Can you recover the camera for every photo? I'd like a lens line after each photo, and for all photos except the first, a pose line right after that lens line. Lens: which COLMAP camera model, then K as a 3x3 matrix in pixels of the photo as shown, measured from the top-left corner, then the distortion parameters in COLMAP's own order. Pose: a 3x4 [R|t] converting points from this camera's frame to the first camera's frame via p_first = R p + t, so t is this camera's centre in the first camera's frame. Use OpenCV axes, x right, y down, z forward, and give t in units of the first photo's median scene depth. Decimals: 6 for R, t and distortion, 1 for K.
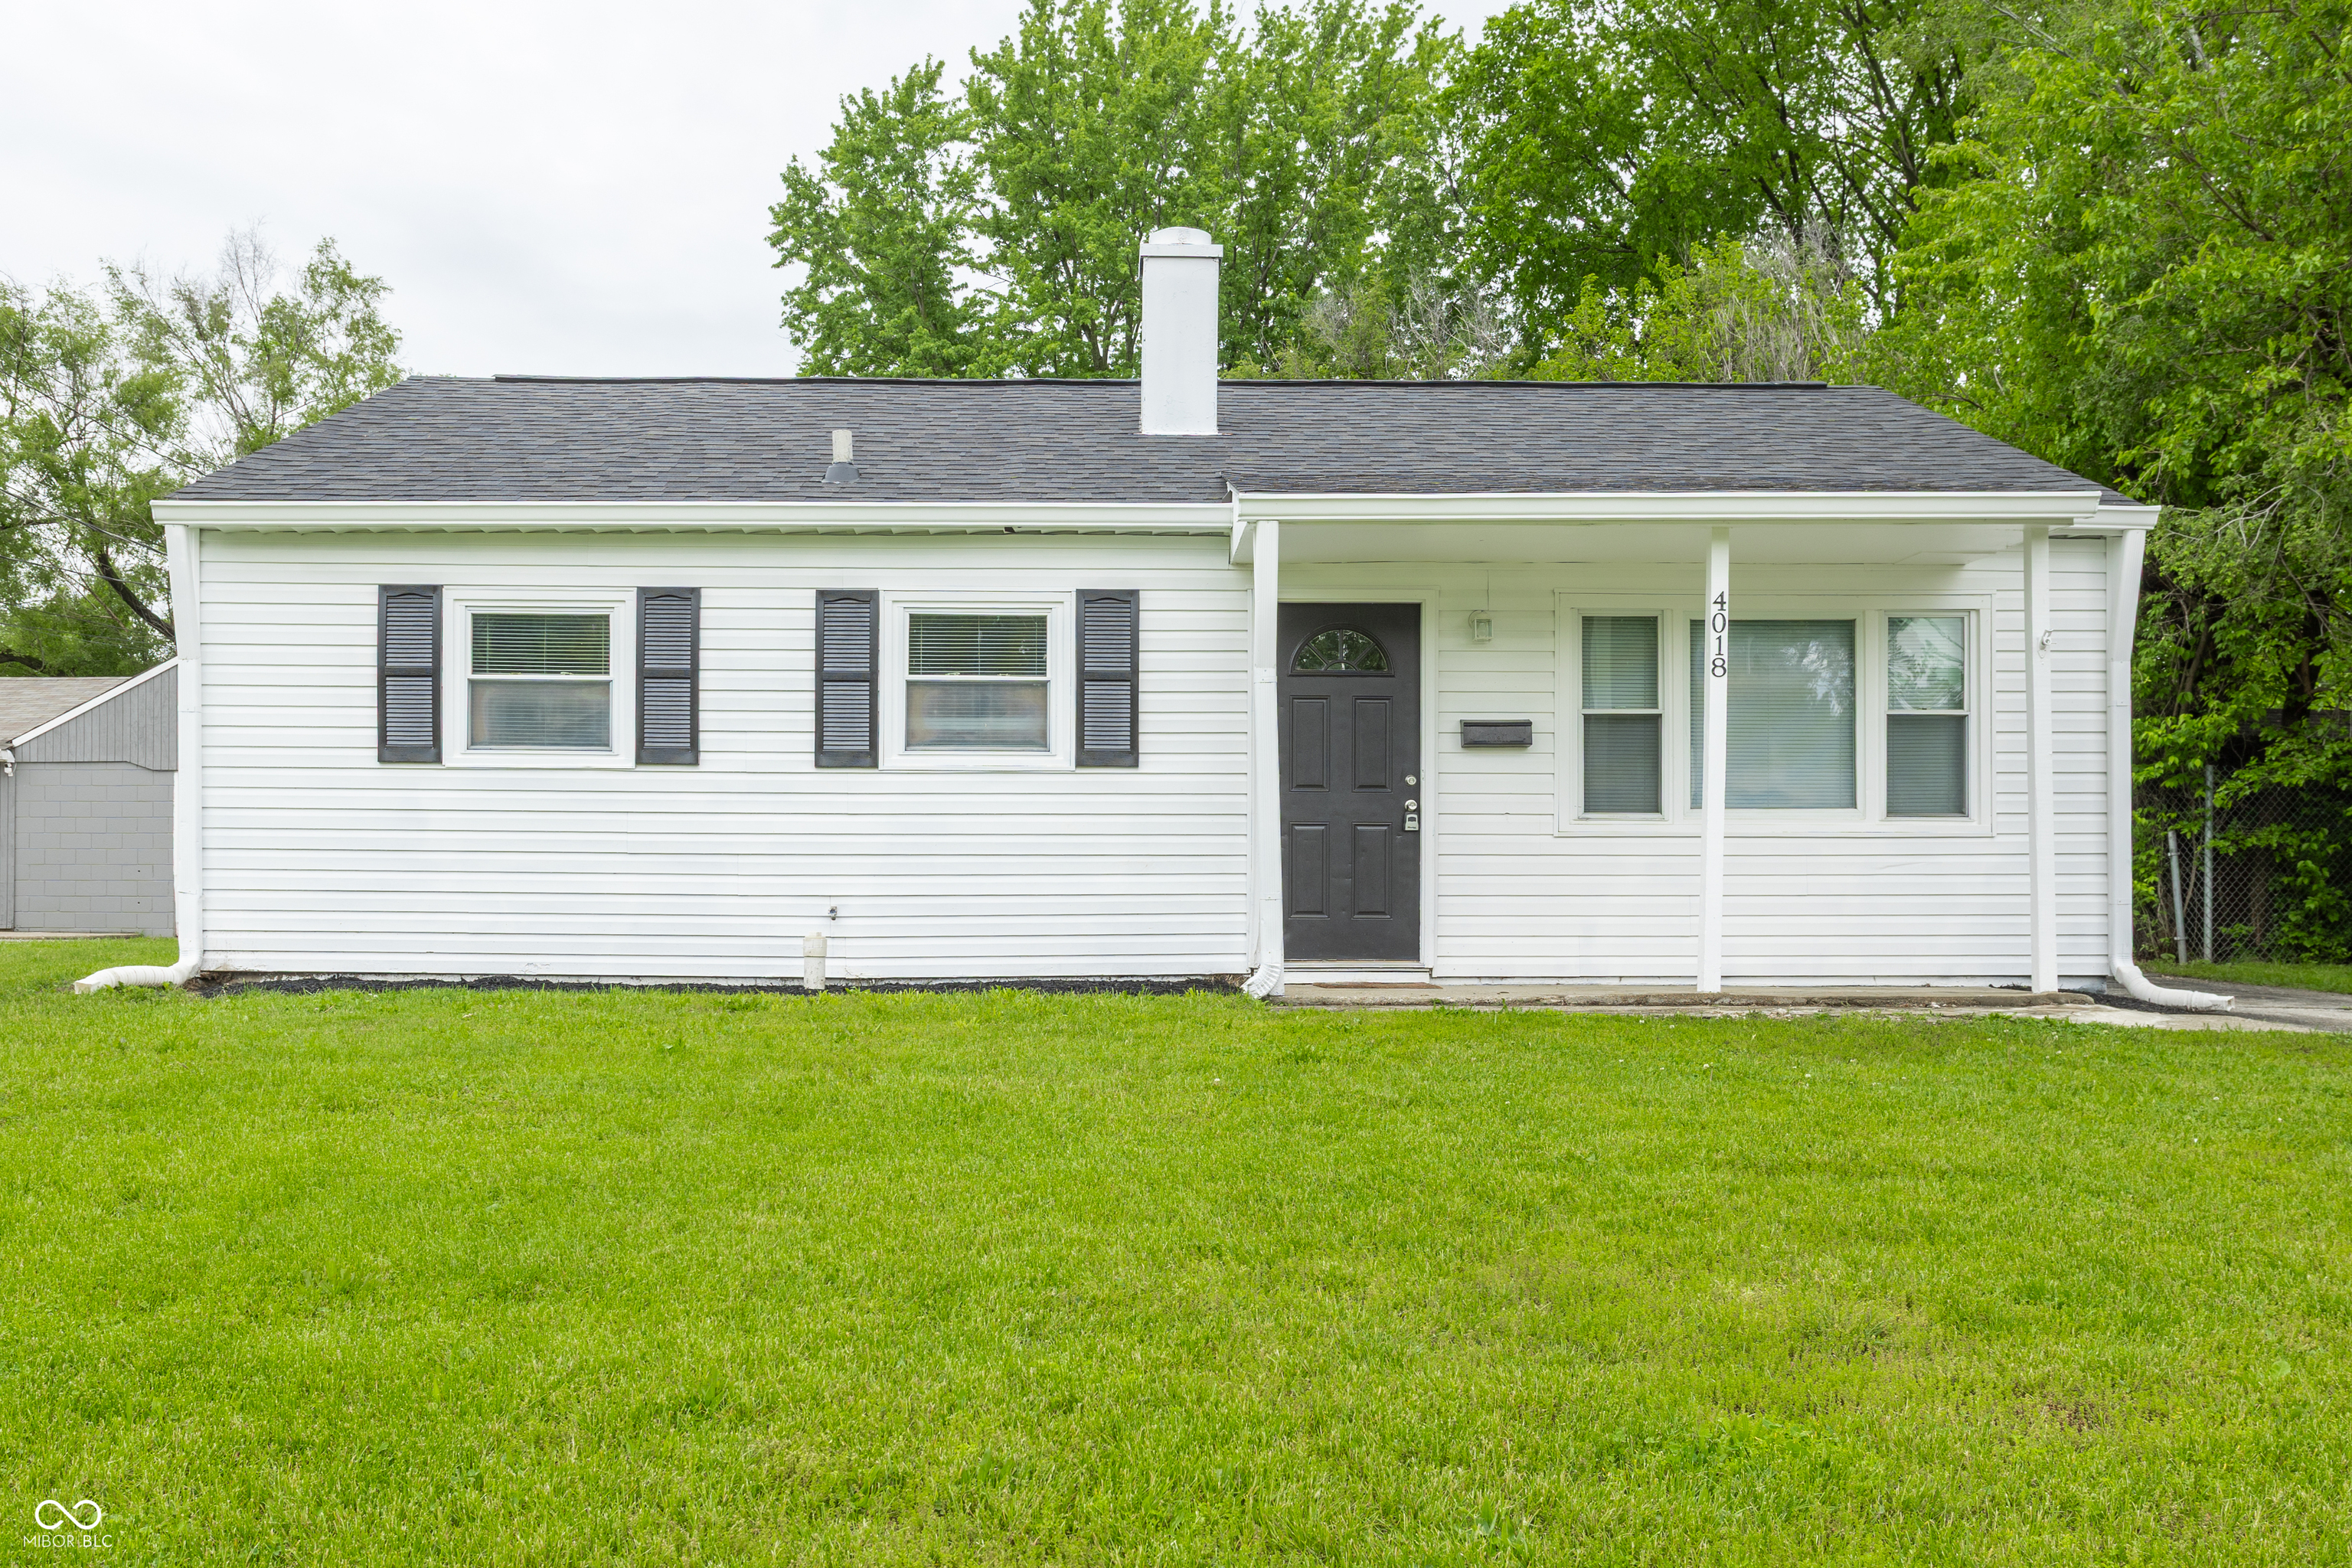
lens RADIAL K [[1903.9, 0, 1173.7], [0, 1903.9, 910.7], [0, 0, 1]] dist [-0.006102, 0.001841]
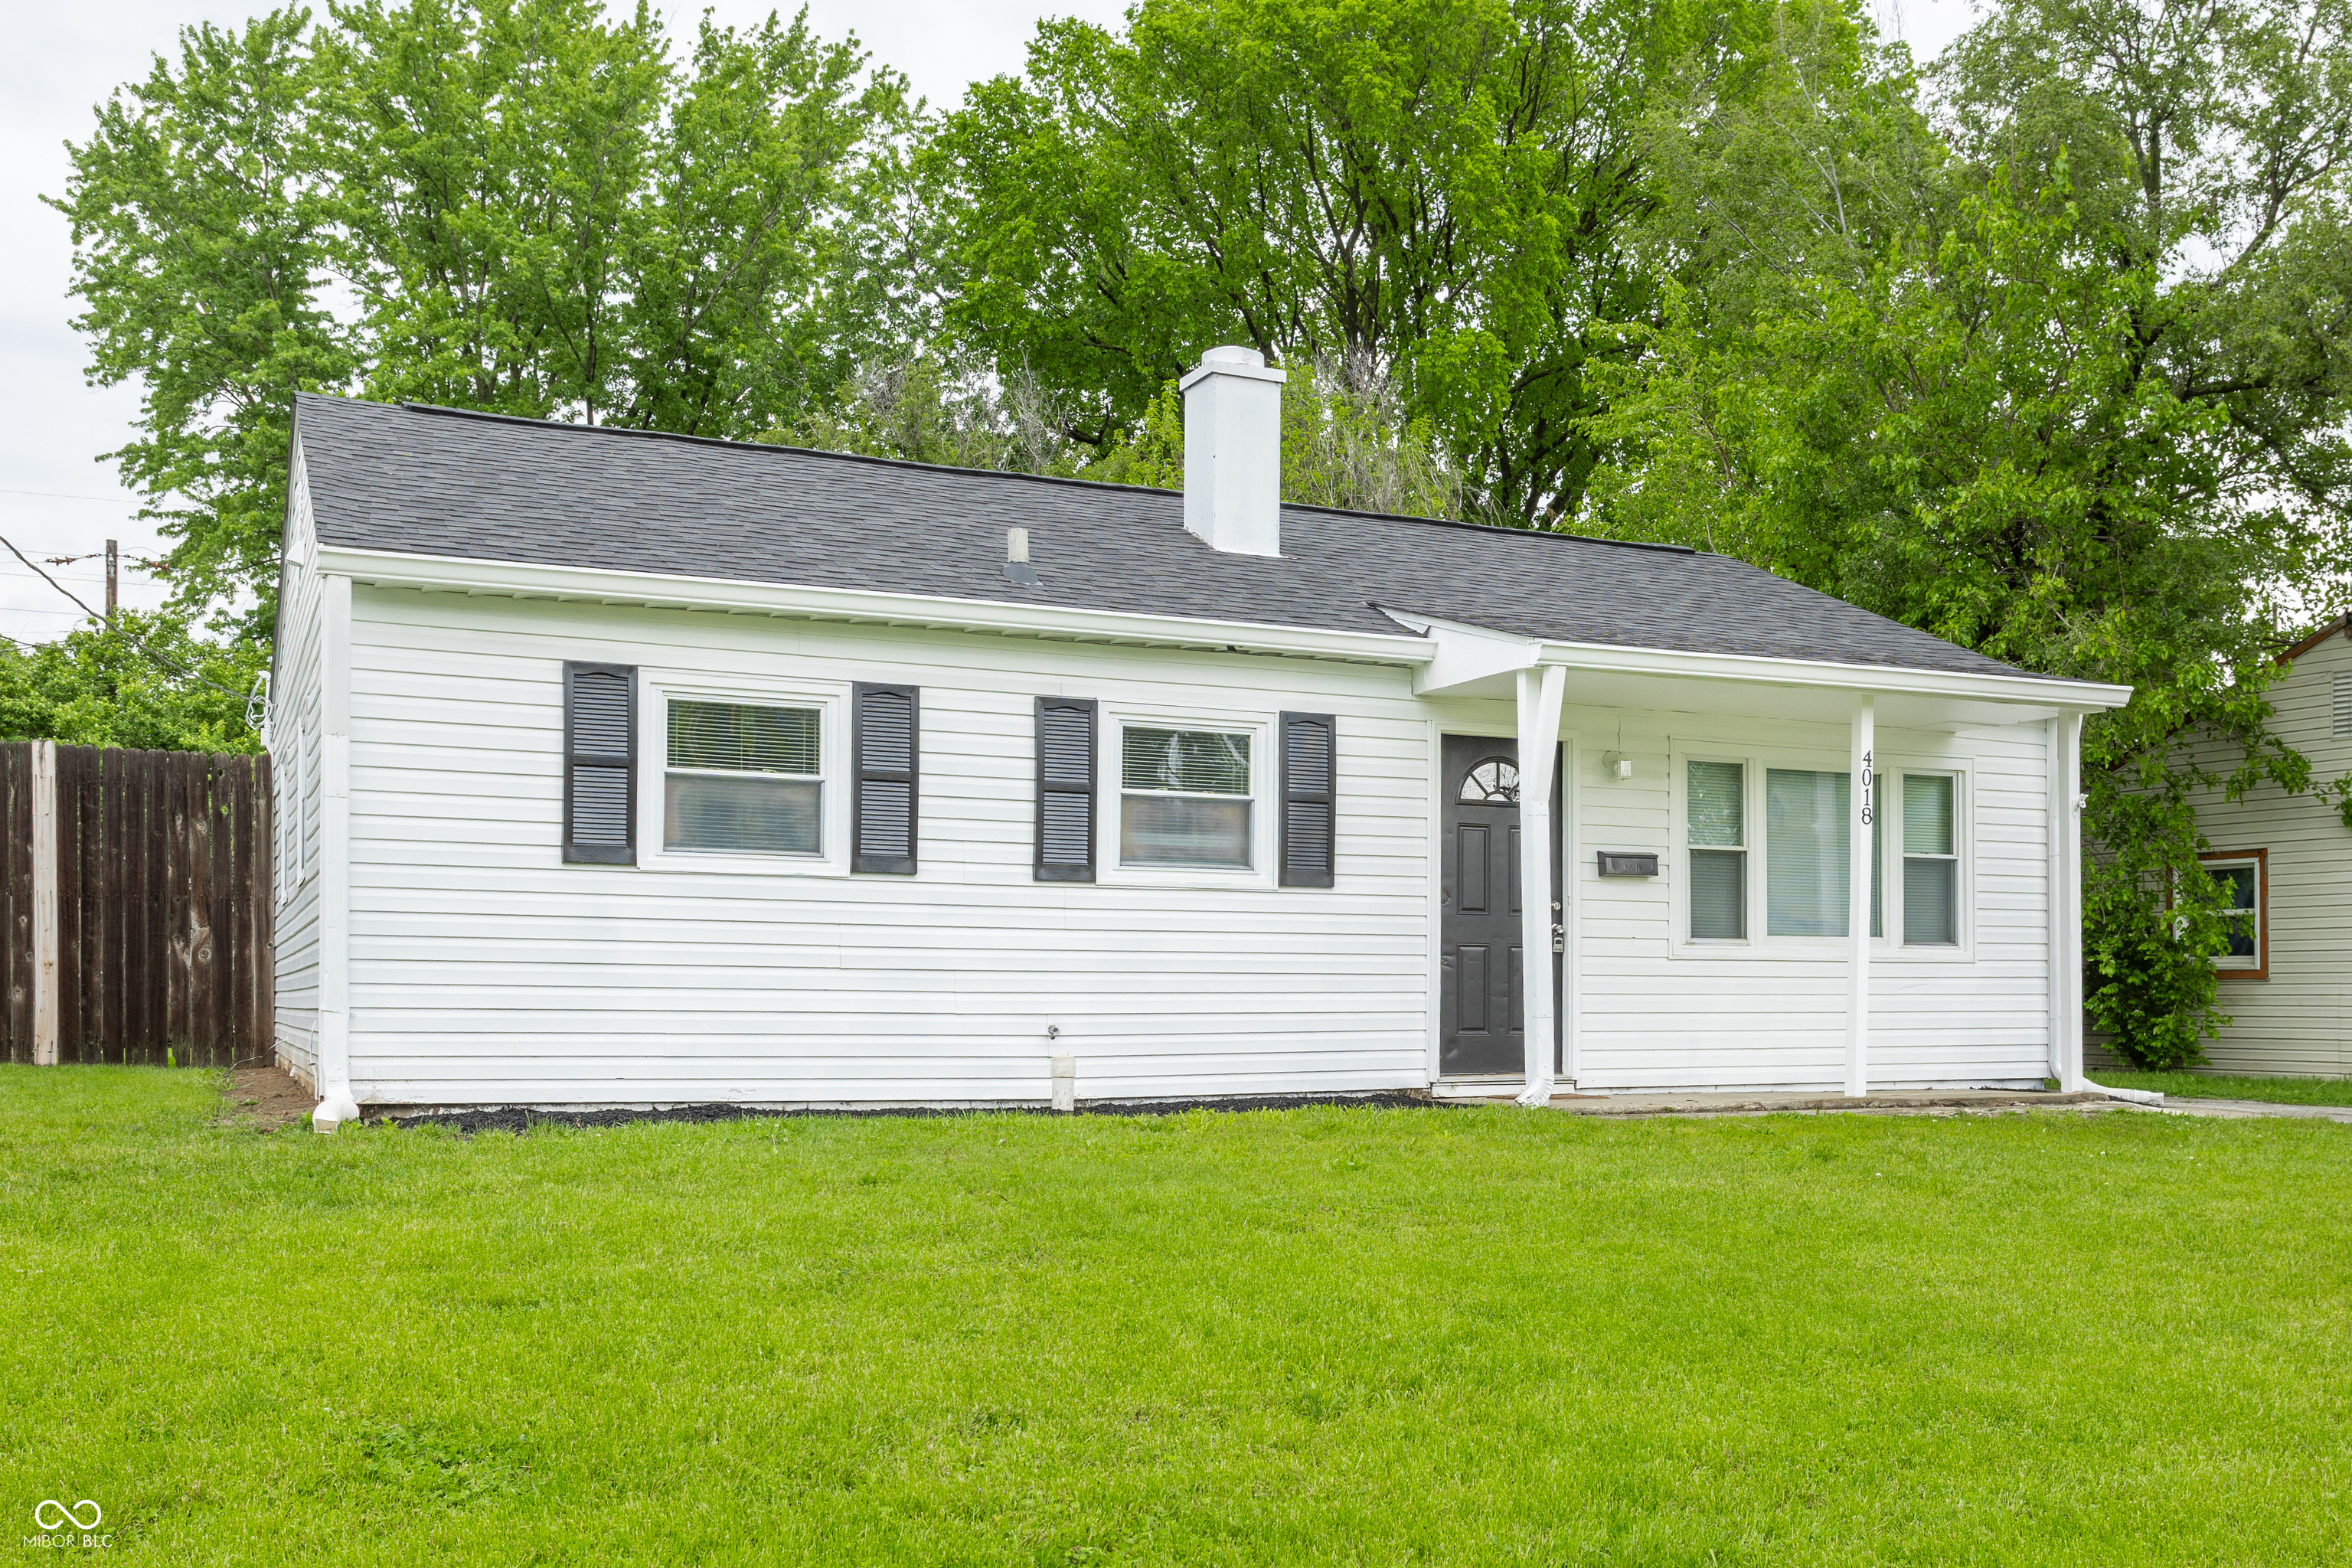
lens RADIAL K [[2121.9, 0, 1180.3], [0, 2121.9, 1003.9], [0, 0, 1]] dist [-0.002573, 0.005457]
pose [[0.915155, 0.000017, 0.403102, -0.552573], [0.004369, 0.999941, -0.009961, -0.001967], [-0.403078, 0.010877, 0.915101, -0.009498]]
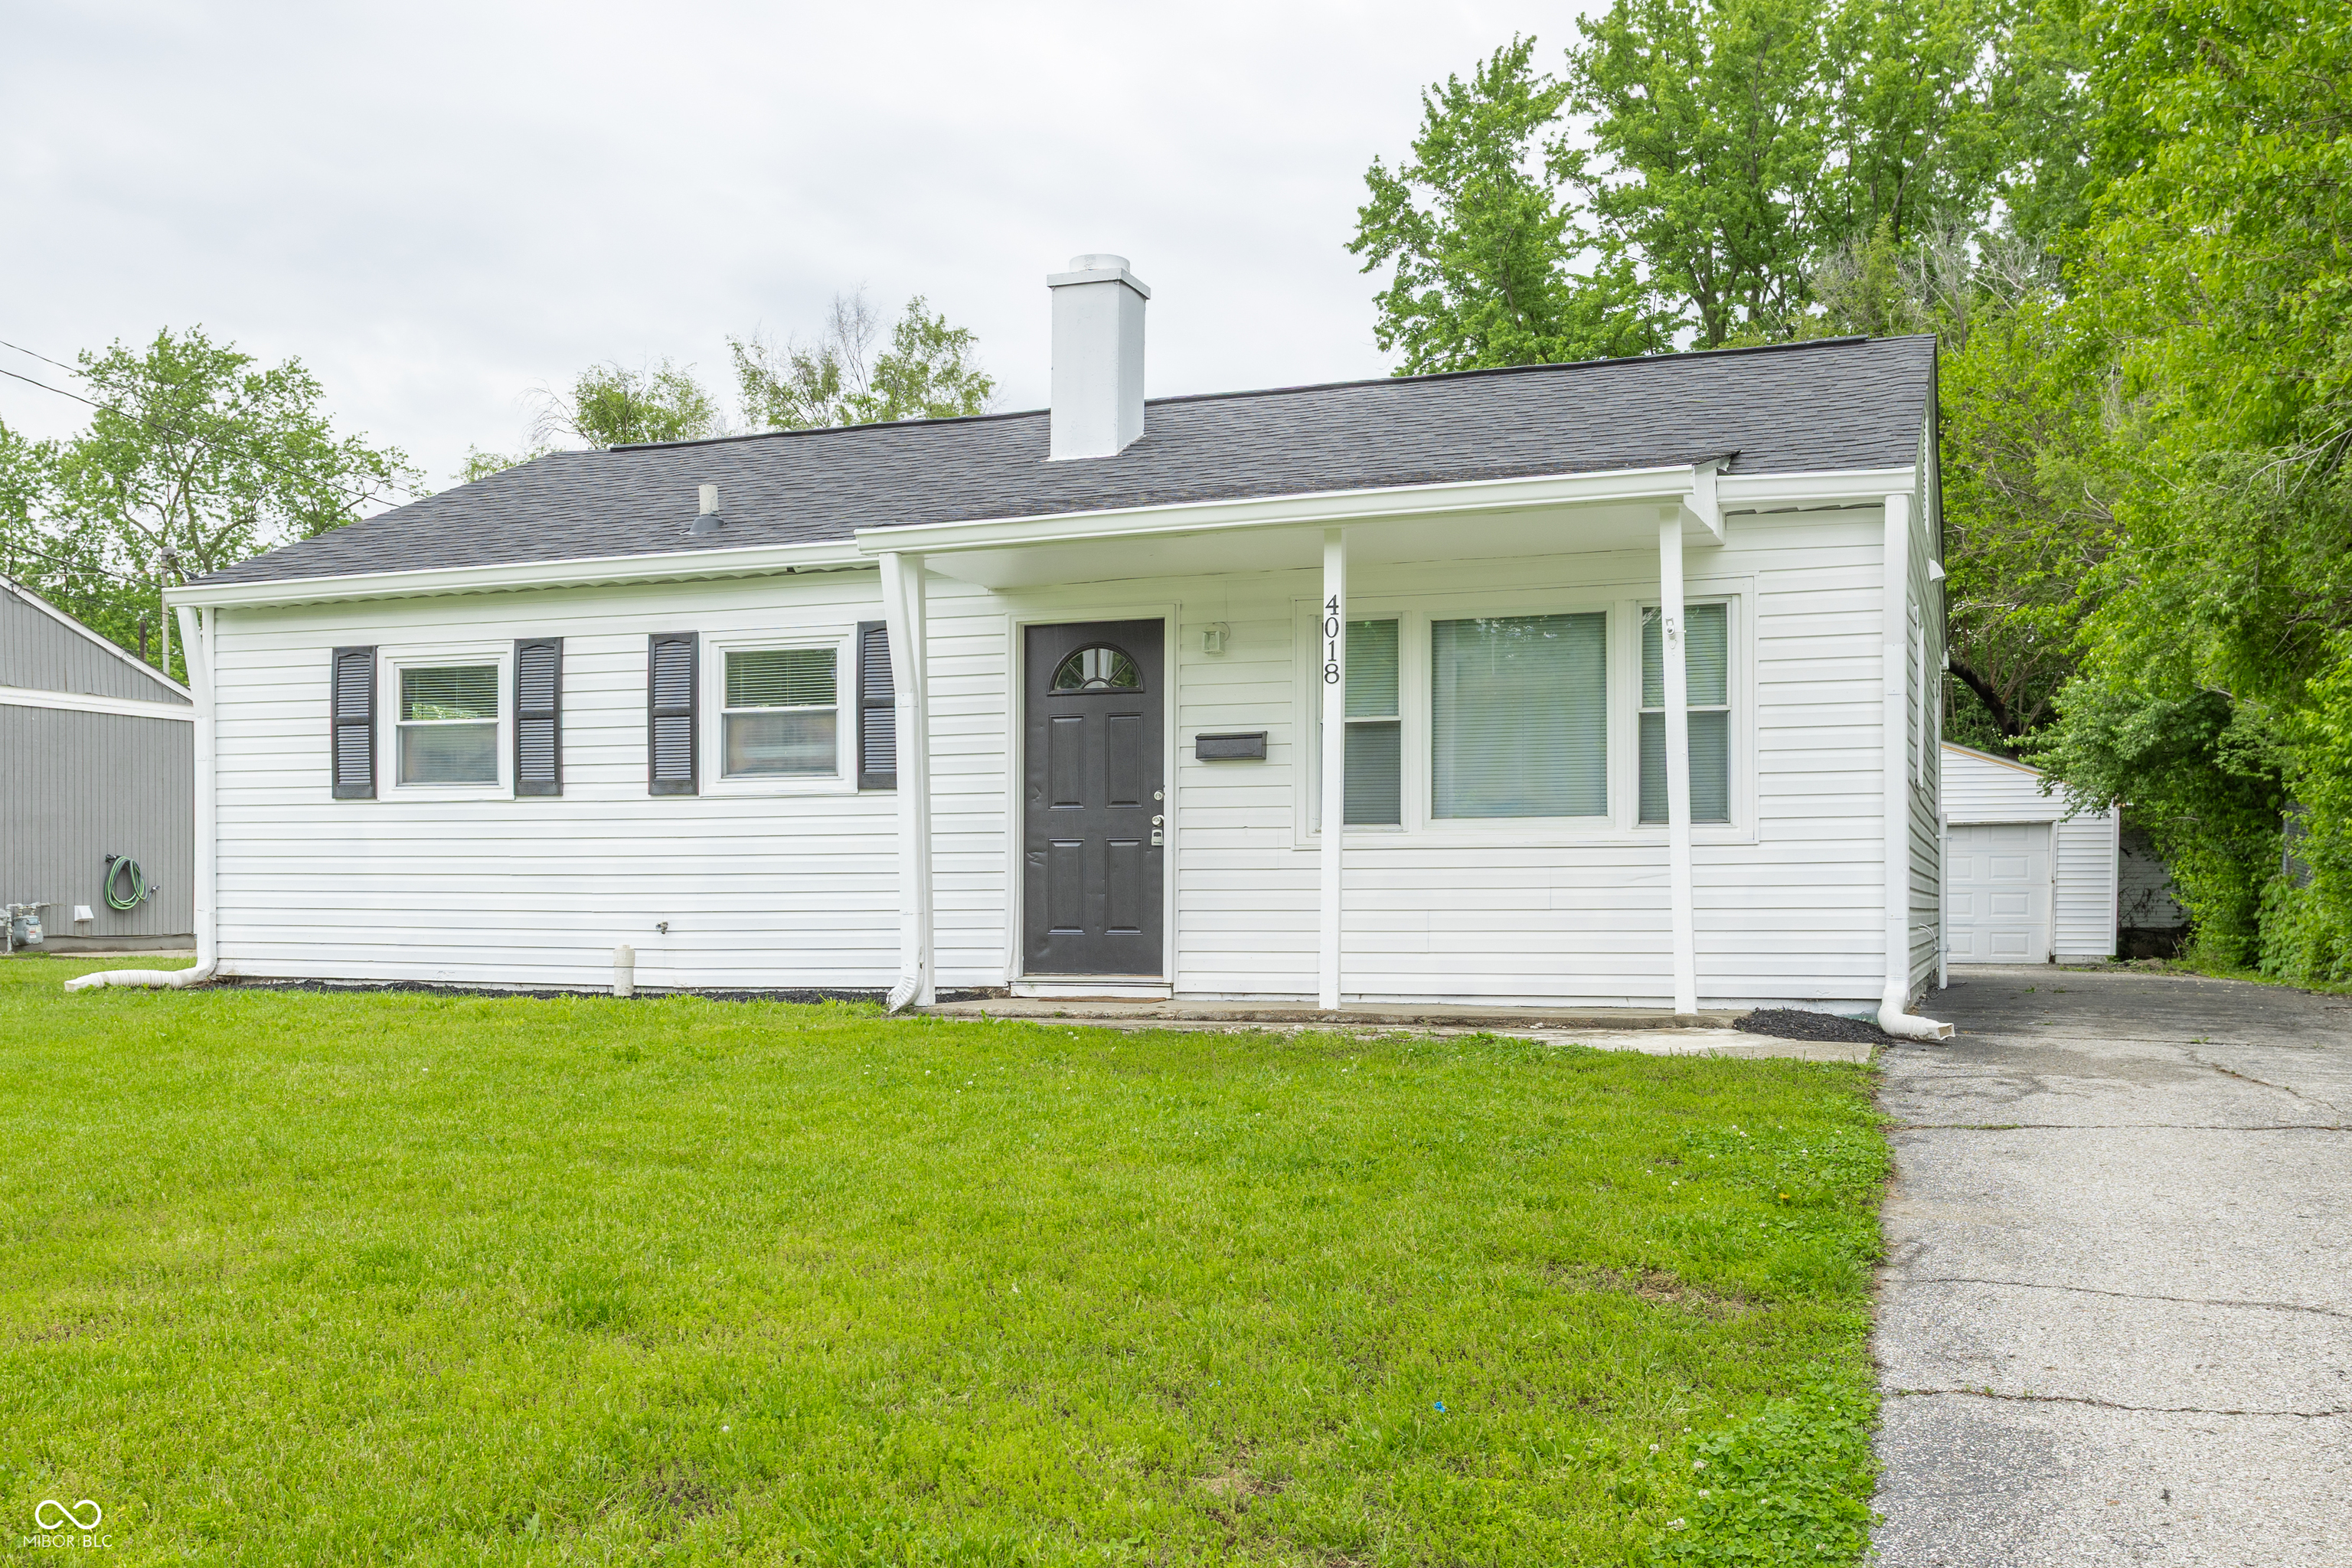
lens RADIAL K [[1987.5, 0, 1178.6], [0, 1987.5, 940.1], [0, 0, 1]] dist [0.009222, 0.004888]
pose [[0.940031, 0.003062, -0.341076, 0.493184], [-0.001481, 0.999987, 0.004896, 0.002409], [0.341087, -0.004097, 0.940023, 0.020665]]
